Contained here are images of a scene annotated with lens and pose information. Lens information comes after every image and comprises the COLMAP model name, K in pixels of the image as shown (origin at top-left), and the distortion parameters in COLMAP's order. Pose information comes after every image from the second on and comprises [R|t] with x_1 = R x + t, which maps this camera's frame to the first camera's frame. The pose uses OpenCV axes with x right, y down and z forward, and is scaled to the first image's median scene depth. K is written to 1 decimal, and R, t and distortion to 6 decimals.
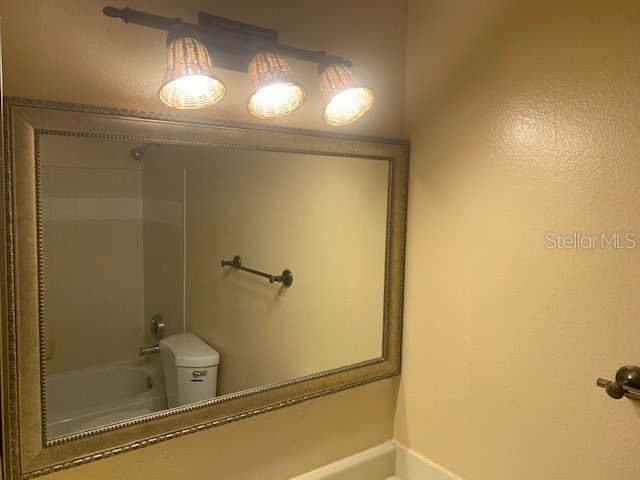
lens RADIAL K [[482.9, 0, 314.3], [0, 482.9, 232.4], [0, 0, 1]] dist [0.024205, -0.008151]
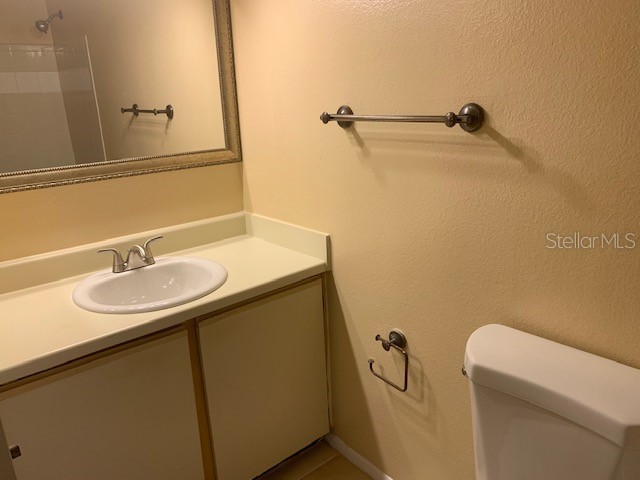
lens RADIAL K [[482.9, 0, 314.3], [0, 482.9, 232.4], [0, 0, 1]] dist [0.024205, -0.008151]
pose [[0.995584, -0.079863, 0.049337, 0.297644], [0.068992, 0.978896, 0.192359, 0.243870], [-0.063658, -0.188106, 0.980084, -0.378130]]
